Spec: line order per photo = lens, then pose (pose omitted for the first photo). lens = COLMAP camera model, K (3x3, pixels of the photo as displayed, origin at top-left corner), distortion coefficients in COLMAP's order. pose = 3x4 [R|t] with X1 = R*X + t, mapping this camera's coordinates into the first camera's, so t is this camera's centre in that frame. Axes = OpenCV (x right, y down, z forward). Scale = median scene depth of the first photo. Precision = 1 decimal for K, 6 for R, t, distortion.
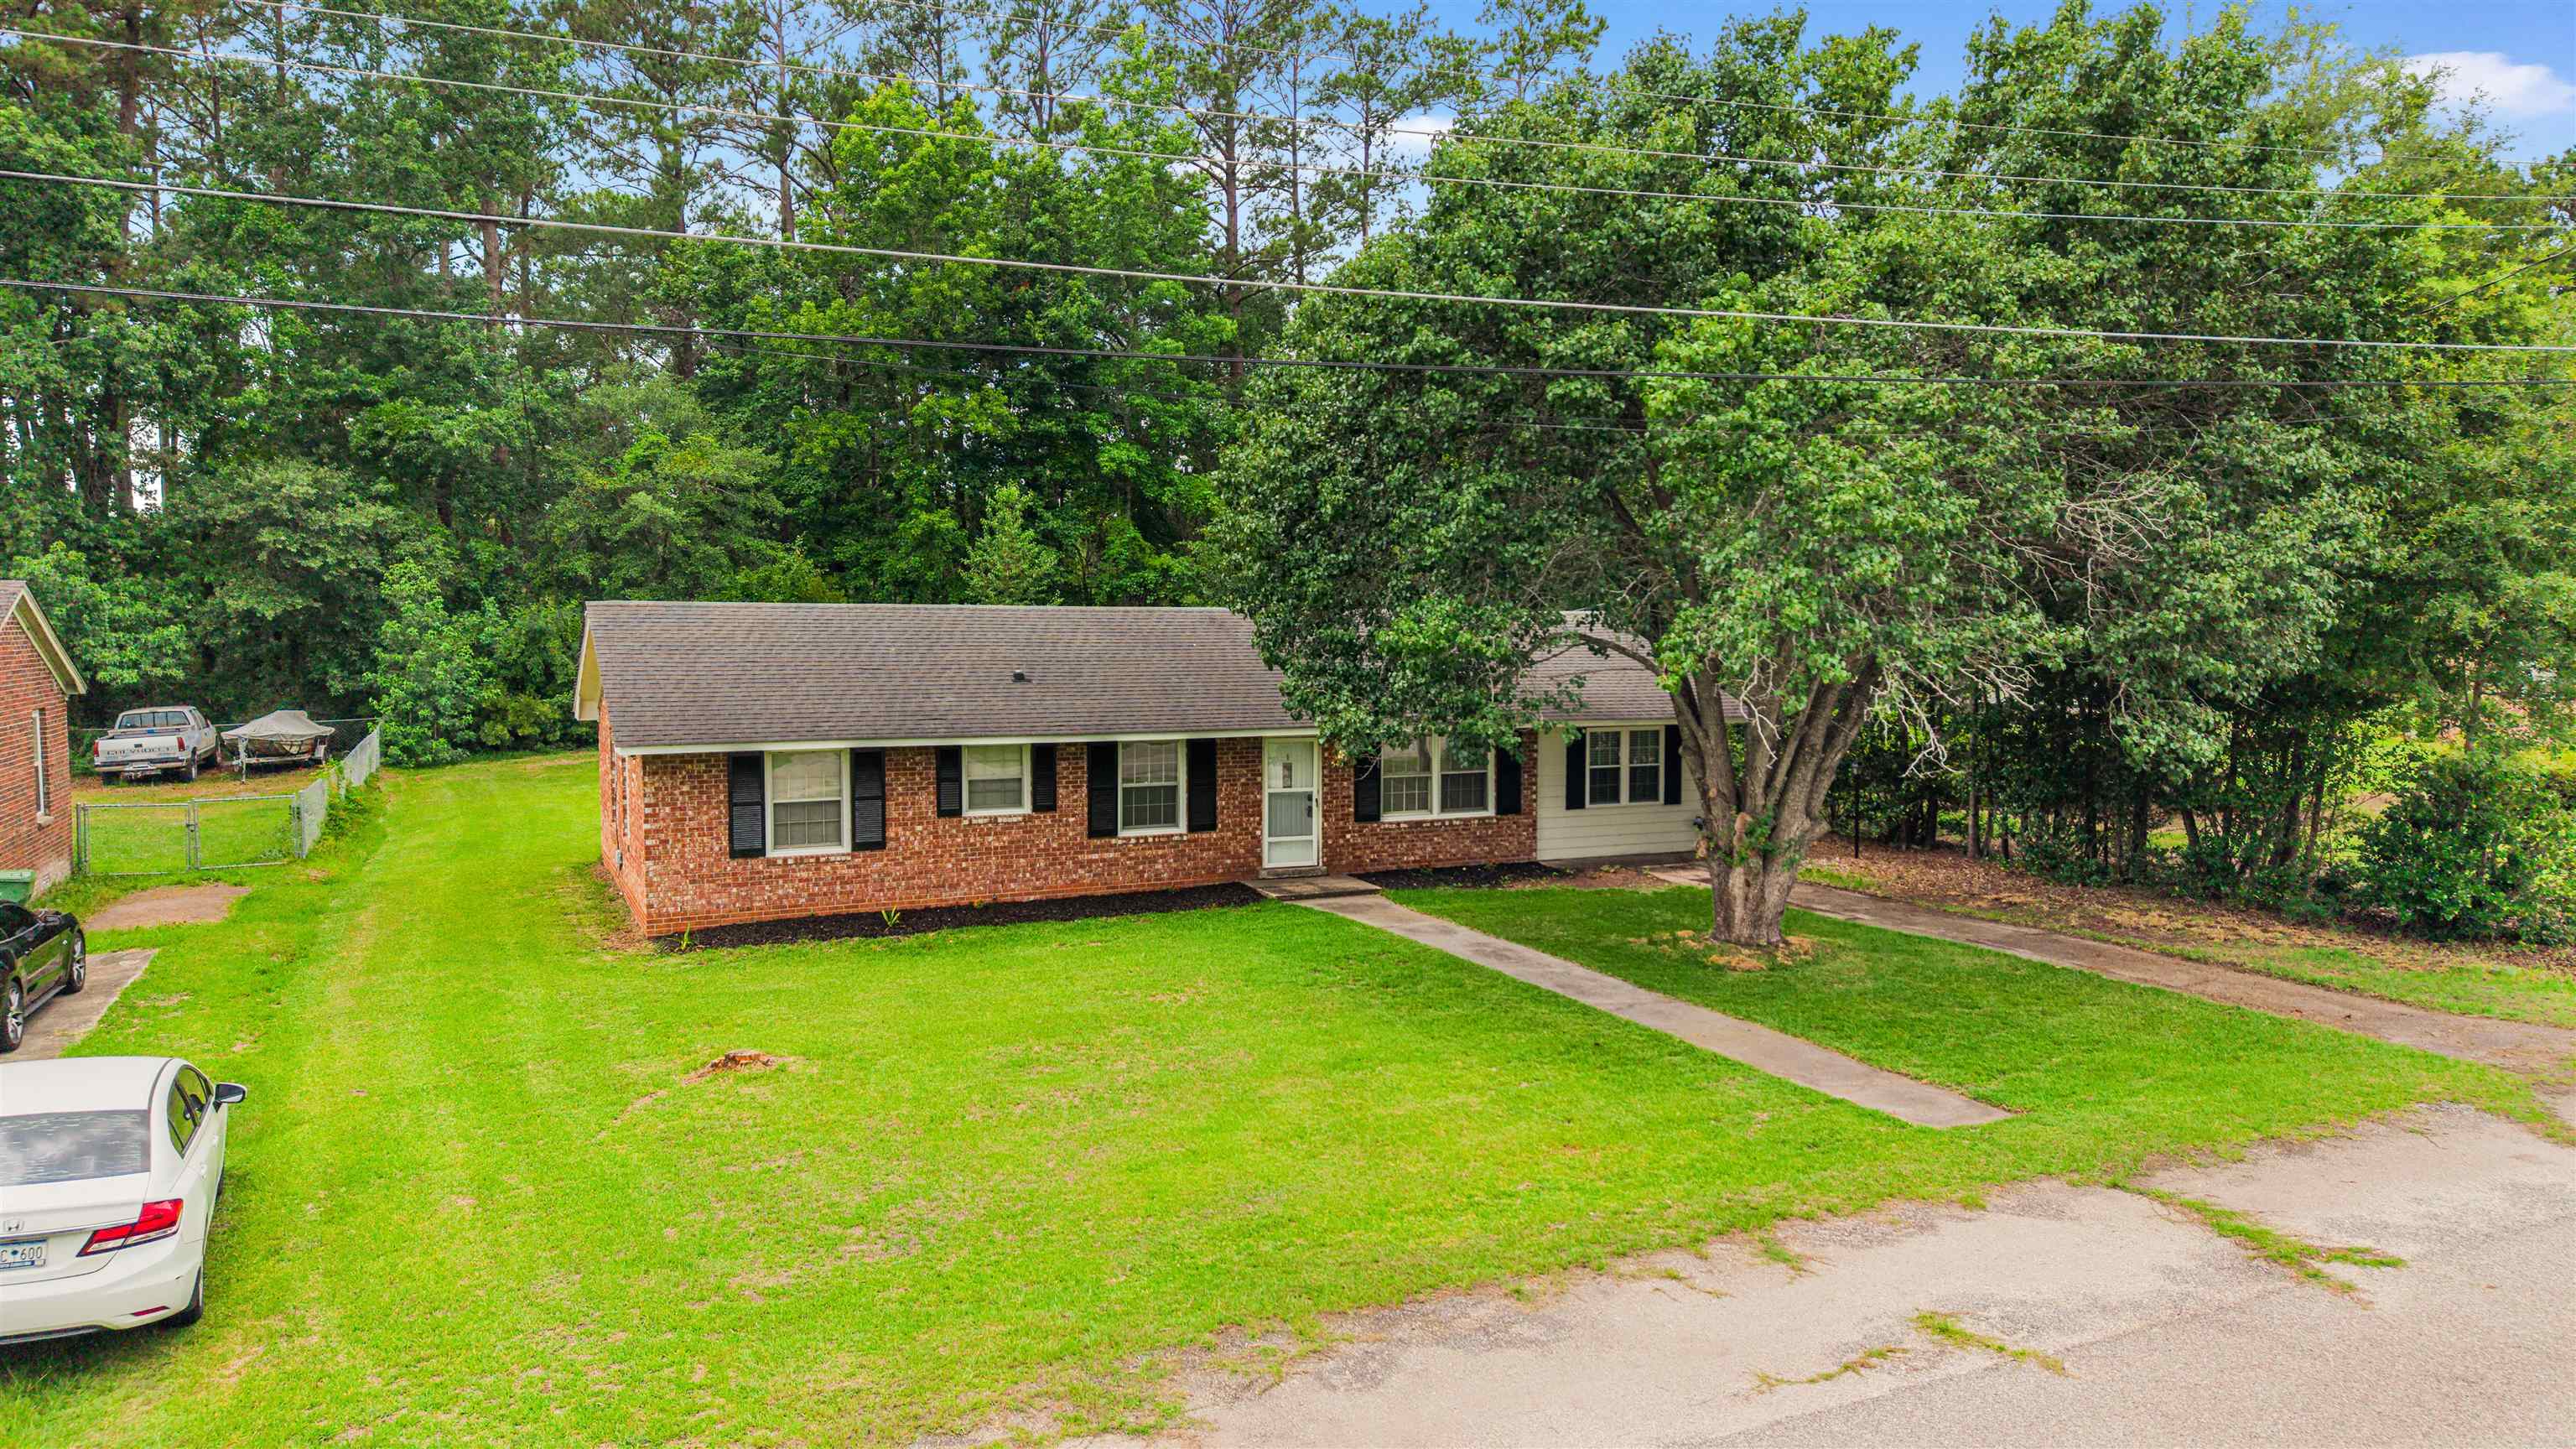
lens RADIAL K [[1747.3, 0, 1288.0], [0, 1747.3, 724.5], [0, 0, 1]] dist [-0.003516, -0.001030]
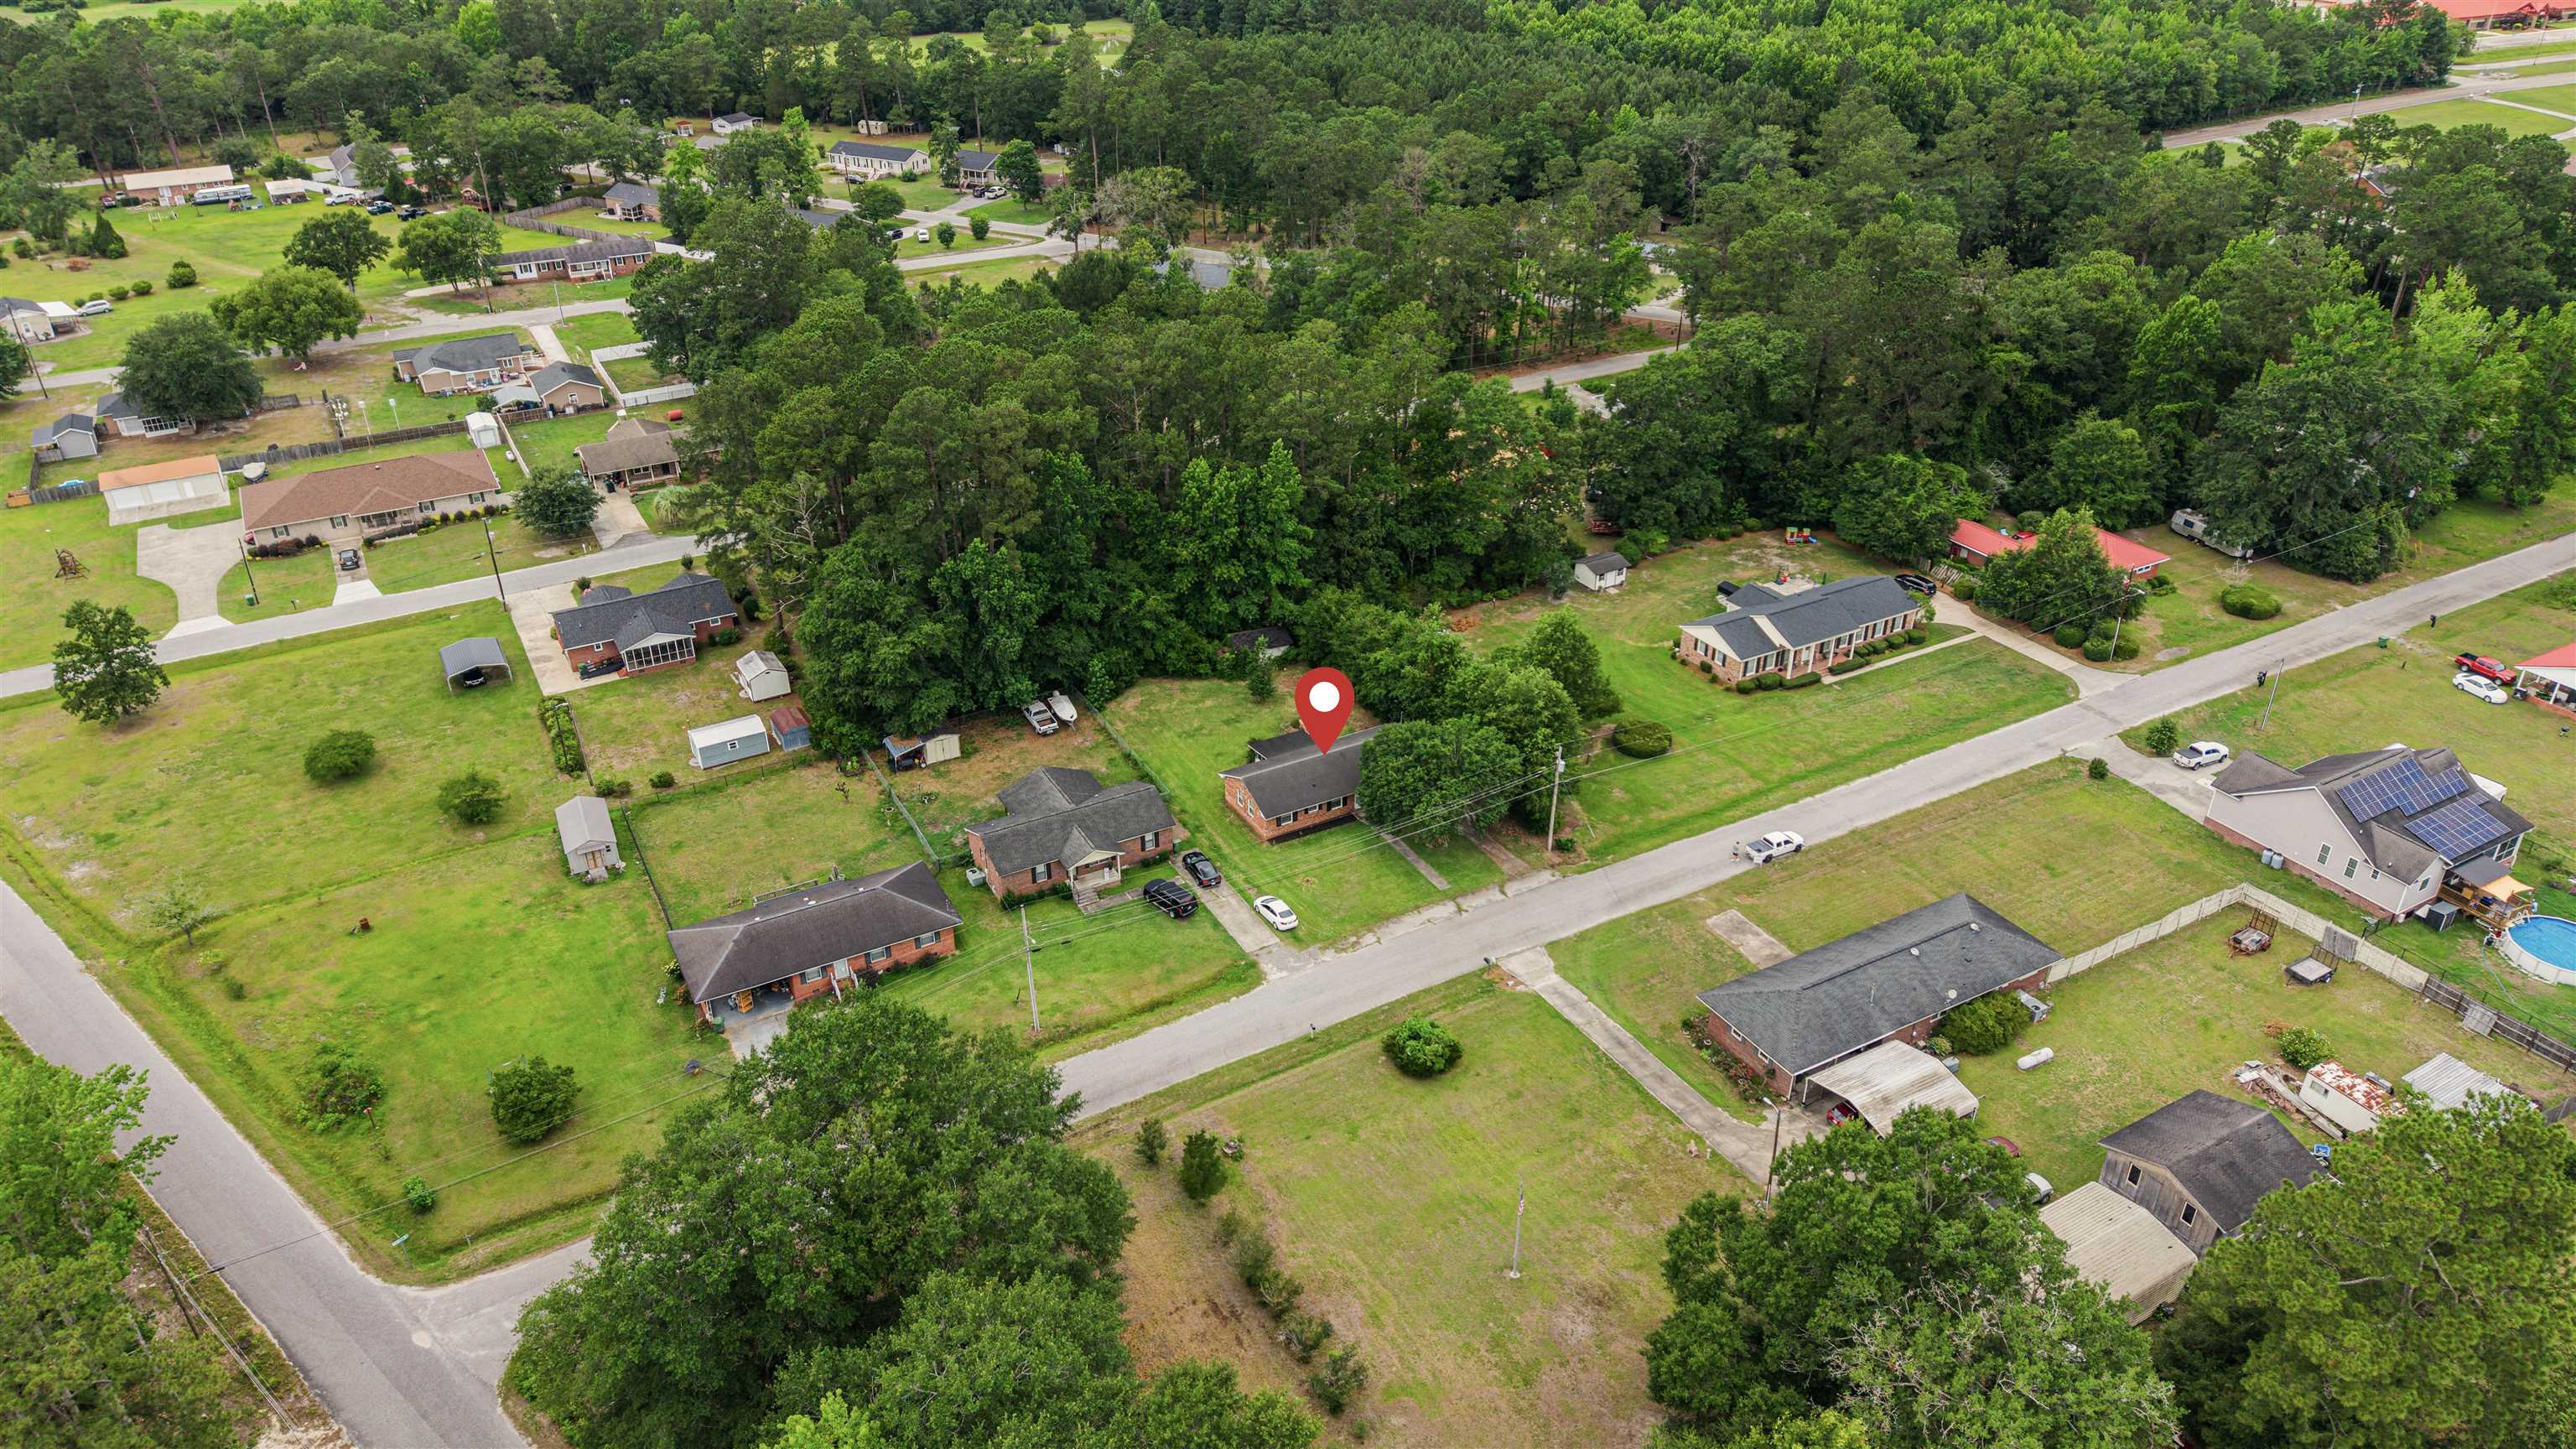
lens RADIAL K [[1747.3, 0, 1288.0], [0, 1747.3, 724.5], [0, 0, 1]] dist [-0.003516, -0.001030]
pose [[0.997663, -0.035579, 0.058332, -0.593648], [0.006797, 0.901173, 0.433406, -2.827018], [-0.067988, -0.431997, 0.899309, -4.279710]]
